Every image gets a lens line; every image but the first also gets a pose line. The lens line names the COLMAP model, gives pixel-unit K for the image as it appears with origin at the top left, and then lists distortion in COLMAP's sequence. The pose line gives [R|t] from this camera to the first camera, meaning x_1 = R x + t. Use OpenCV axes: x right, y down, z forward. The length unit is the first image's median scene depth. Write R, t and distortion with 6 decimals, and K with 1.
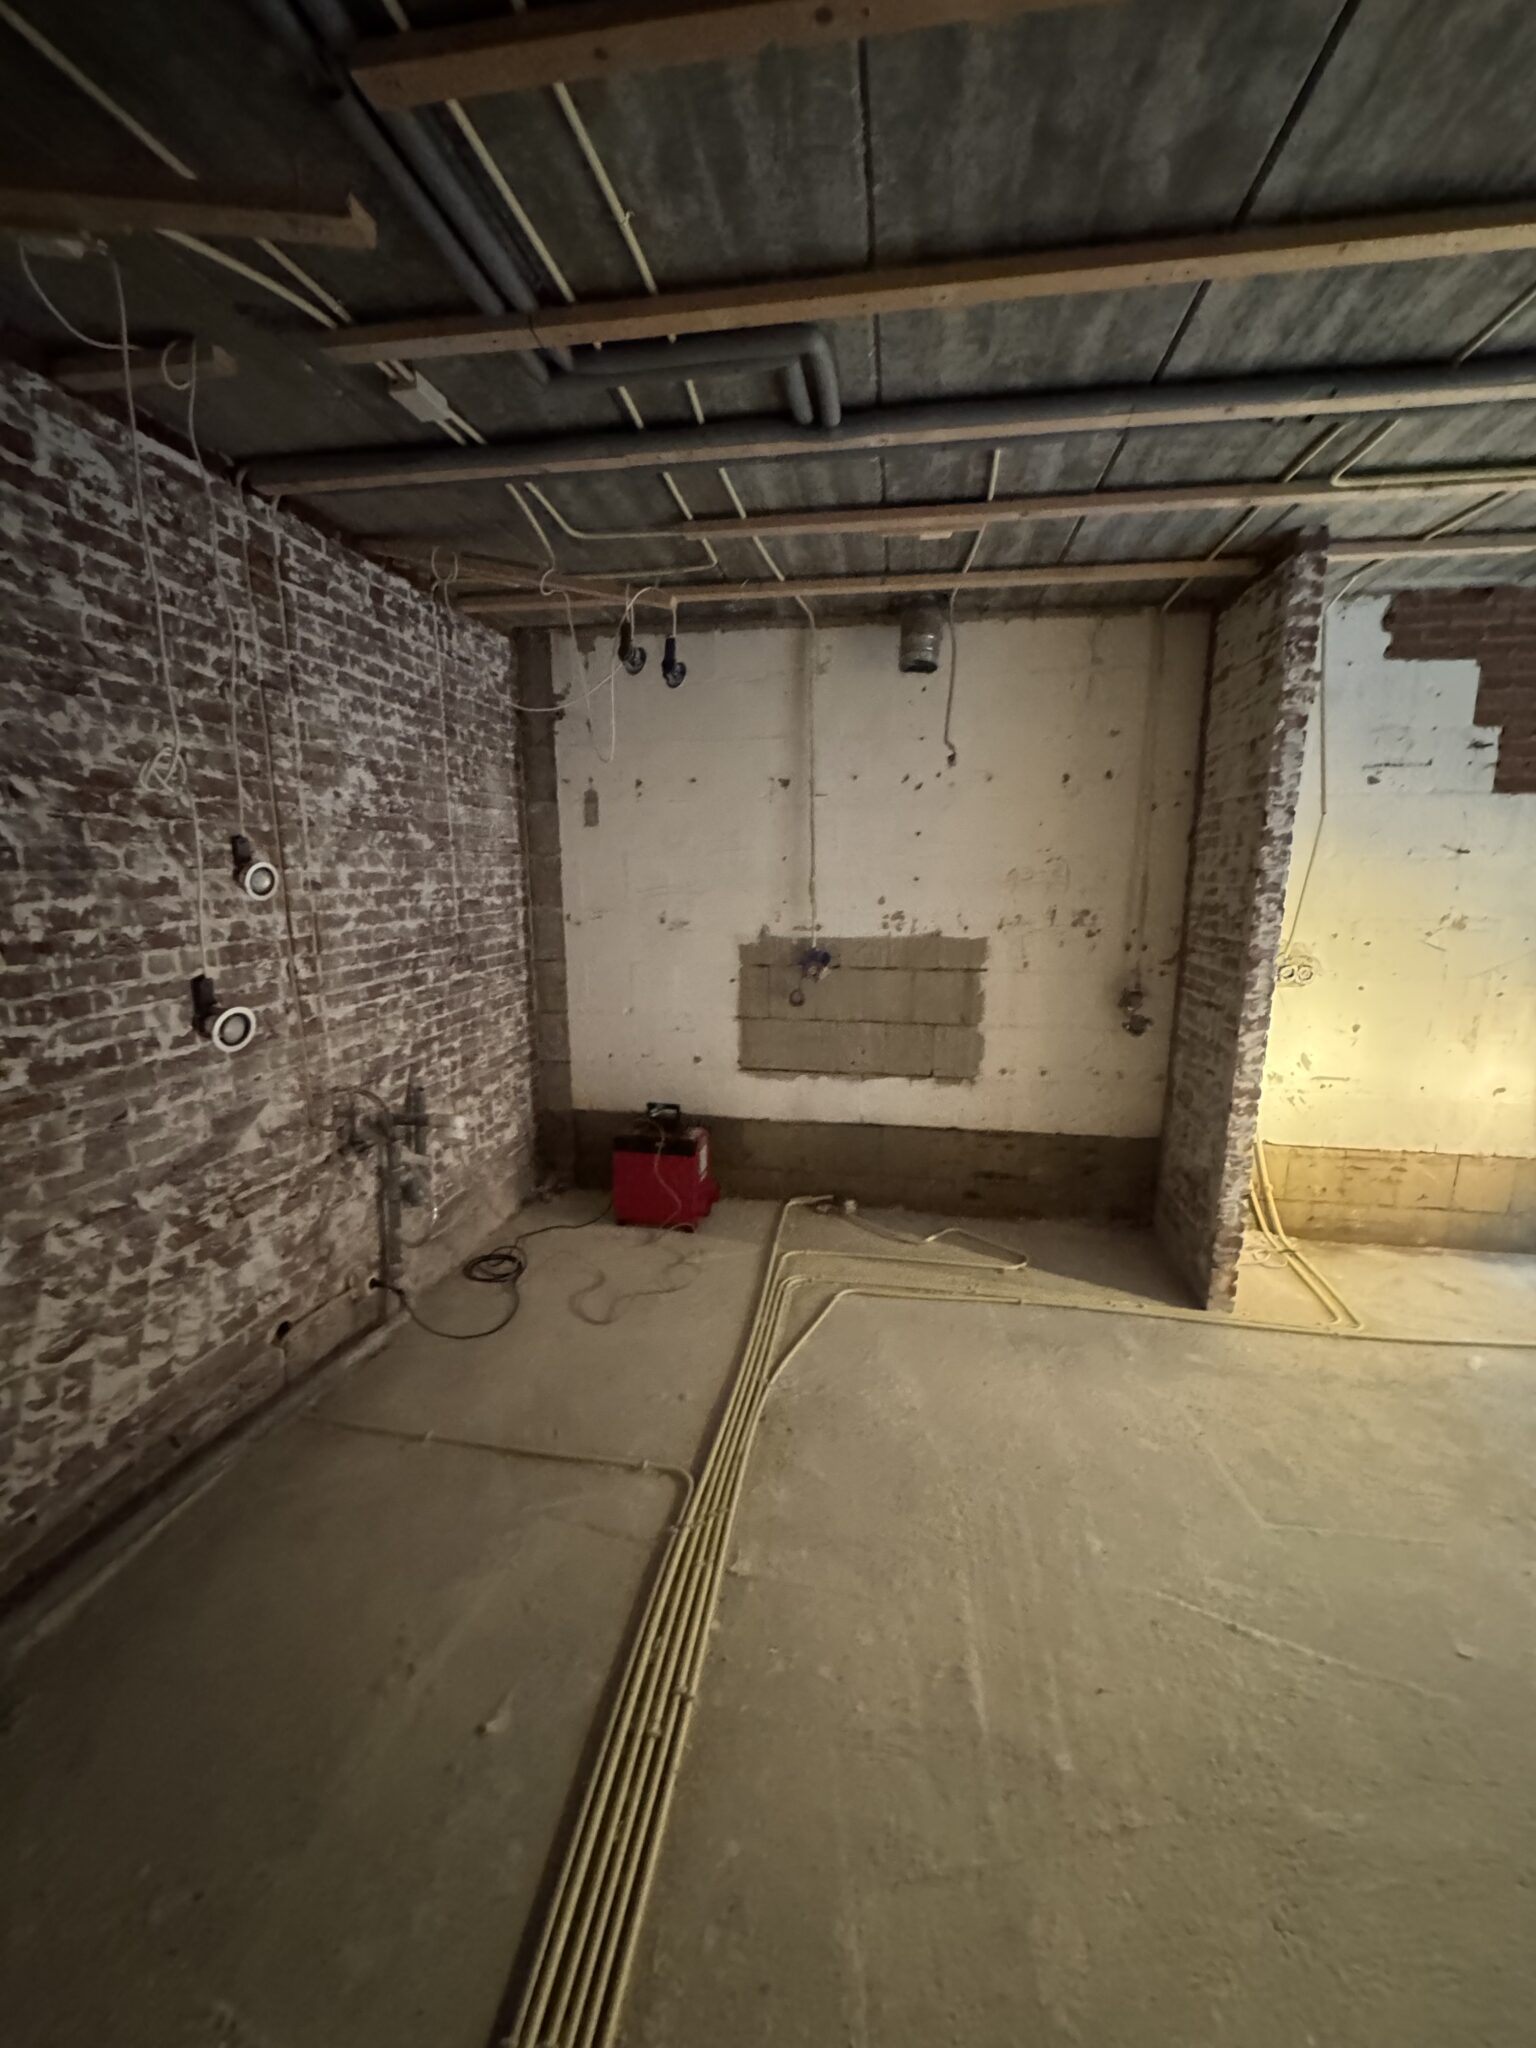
lens RADIAL K [[818.0, 0, 770.0], [0, 818.0, 1025.8], [0, 0, 1]] dist [-0.001536, 0.000945]
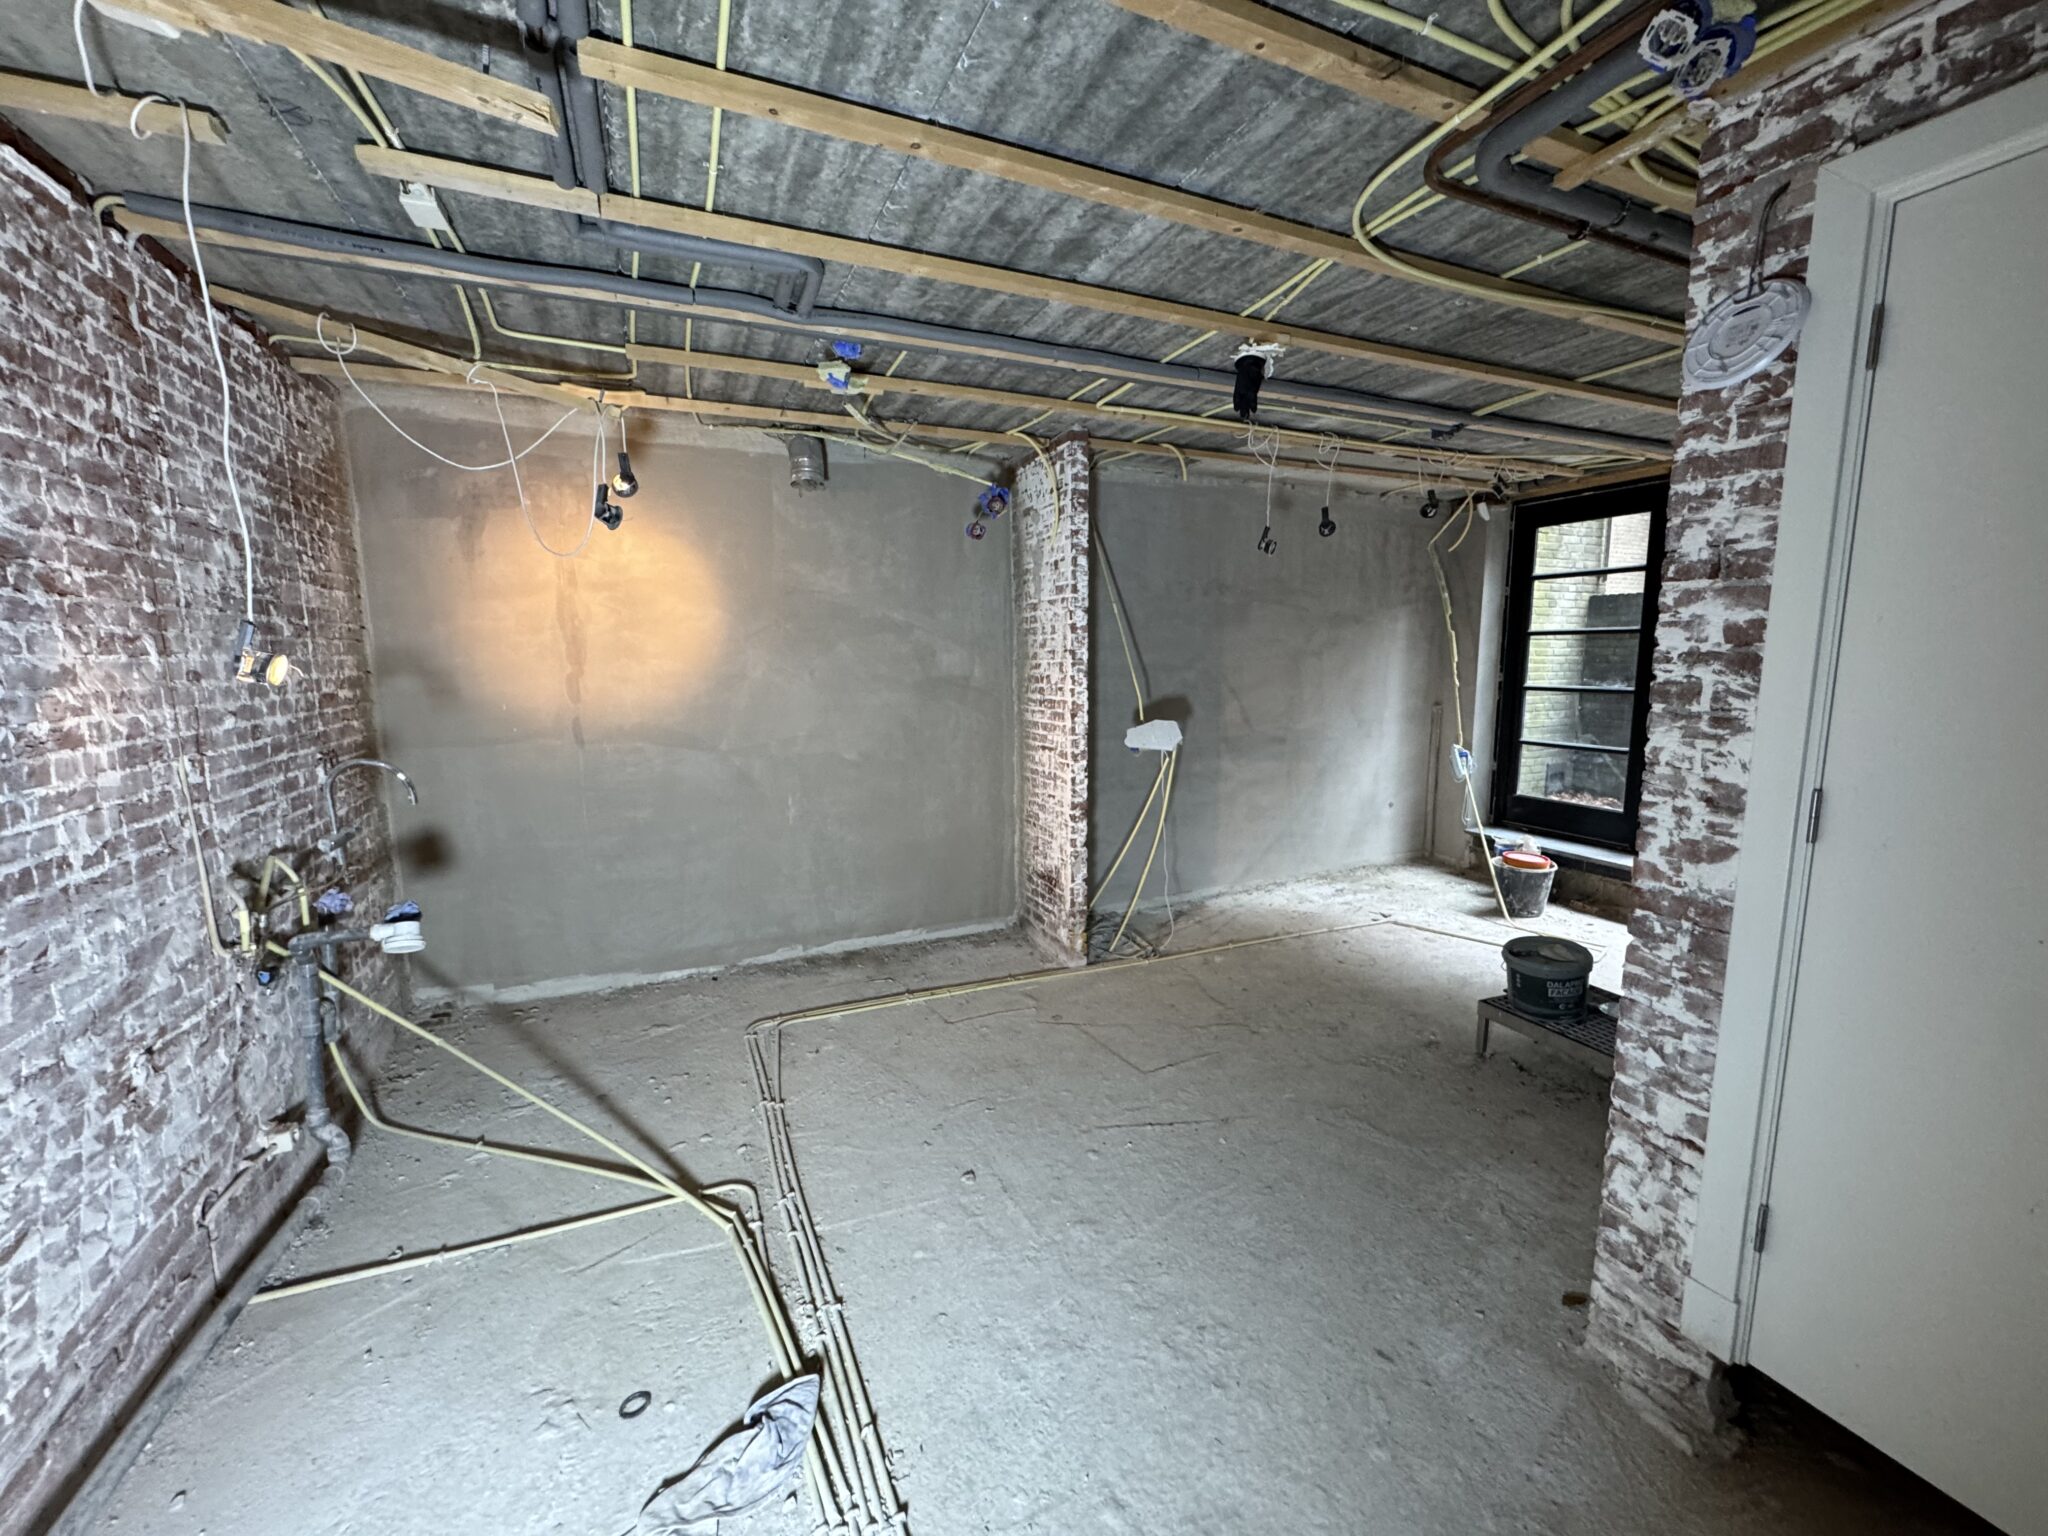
lens RADIAL K [[818.0, 0, 1023.6], [0, 818.0, 768.7], [0, 0, 1]] dist [-0.001536, 0.000945]
pose [[0.836513, -0.085997, 0.541157, -0.346972], [0.116966, 0.992869, -0.023025, 0.052620], [-0.535318, 0.082557, 0.840606, -0.199758]]
